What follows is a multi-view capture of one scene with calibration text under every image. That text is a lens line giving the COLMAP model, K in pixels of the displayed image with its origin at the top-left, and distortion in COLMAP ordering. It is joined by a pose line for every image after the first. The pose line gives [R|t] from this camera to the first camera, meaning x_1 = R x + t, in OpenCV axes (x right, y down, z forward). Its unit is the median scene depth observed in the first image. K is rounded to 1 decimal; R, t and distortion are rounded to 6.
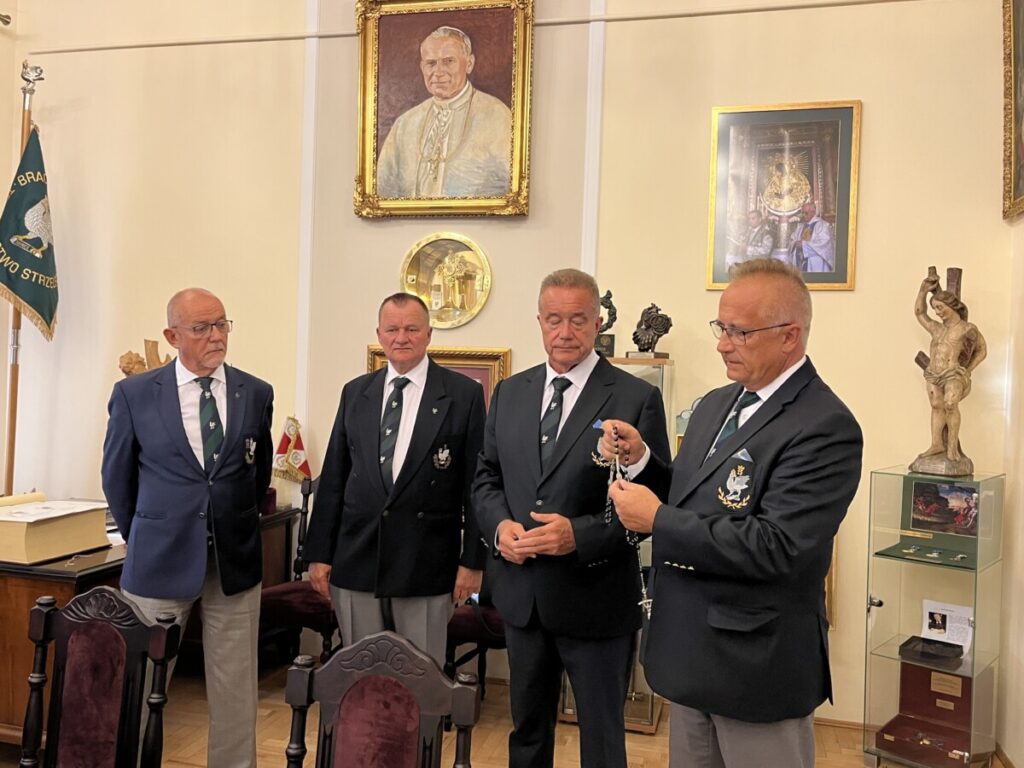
lens RADIAL K [[872.3, 0, 523.5], [0, 872.3, 386.9], [0, 0, 1]] dist [0.049187, -0.053481]
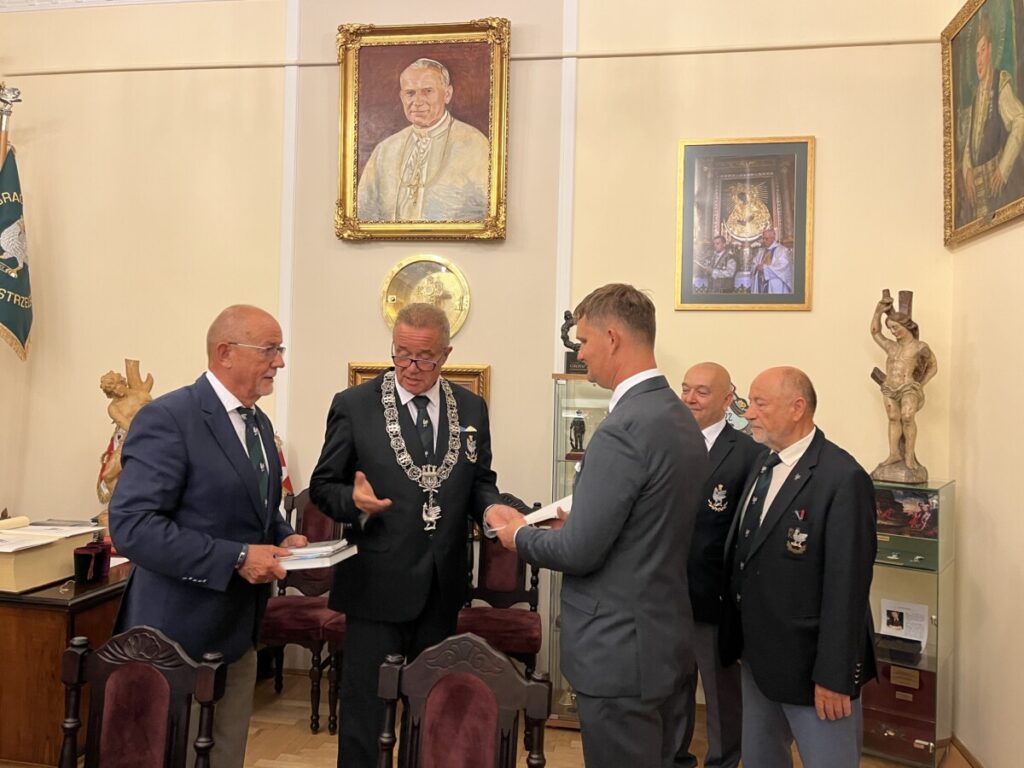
lens RADIAL K [[818.0, 0, 521.7], [0, 818.0, 371.6], [0, 0, 1]] dist [0.066986, -0.089769]
pose [[0.996517, -0.006680, 0.083124, -0.061751], [0.008842, 0.999631, -0.025666, -0.012016], [-0.082922, 0.026312, 0.996209, 0.022846]]
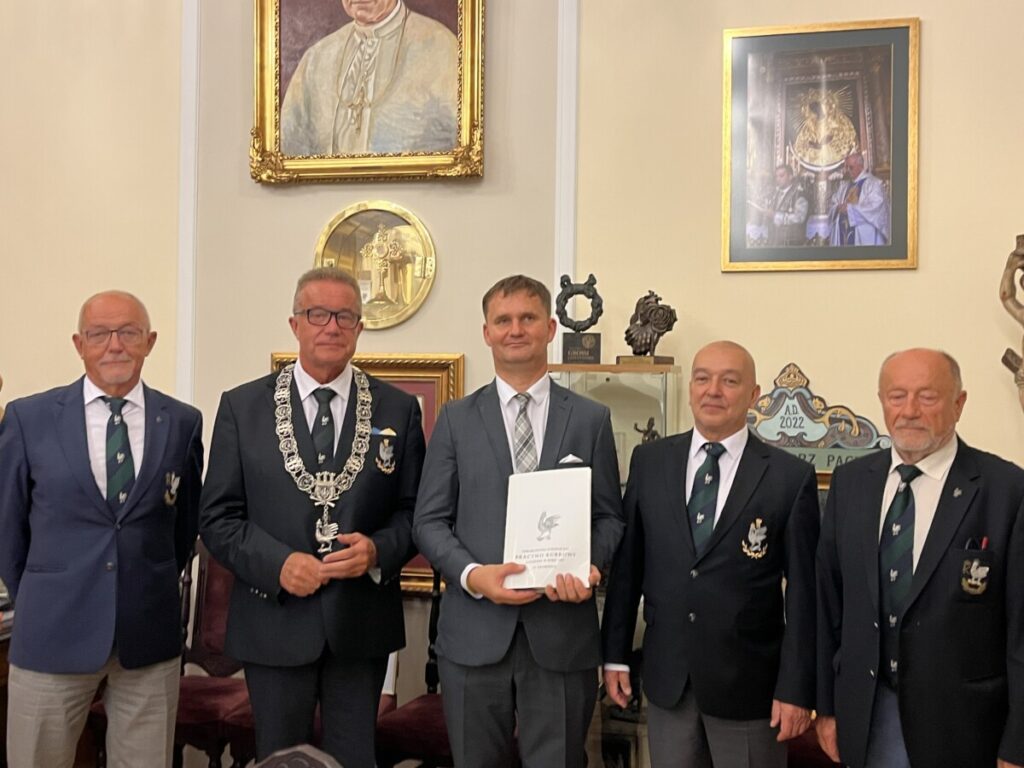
lens RADIAL K [[1054.1, 0, 539.6], [0, 1054.1, 377.7], [0, 0, 1]] dist [0.026950, 0.000000]
pose [[0.999336, -0.019285, 0.030901, 0.023764], [0.019936, 0.999583, -0.020912, -0.004453], [-0.030484, 0.021514, 0.999304, 0.105764]]
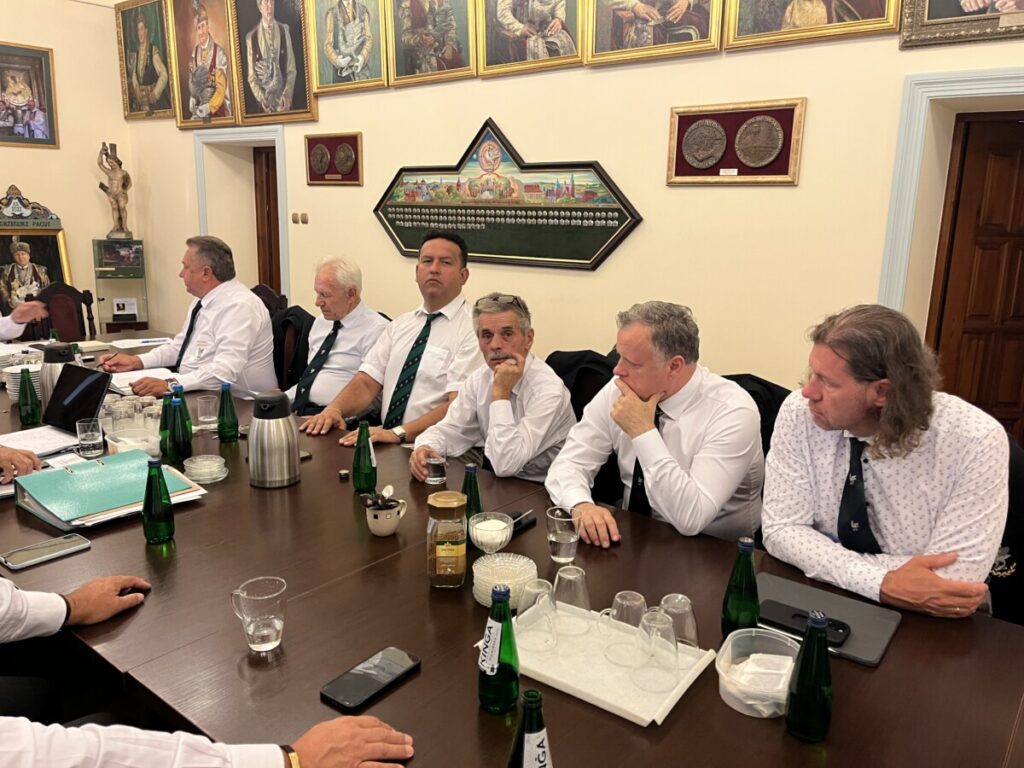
lens RADIAL K [[805.5, 0, 516.5], [0, 805.5, 383.5], [0, 0, 1]] dist [0.060764, -0.076491]
pose [[0.436765, -0.209637, 0.874808, -0.876961], [-0.002394, 0.972193, 0.234169, -0.028938], [-0.899572, -0.104371, 0.424118, -0.746155]]
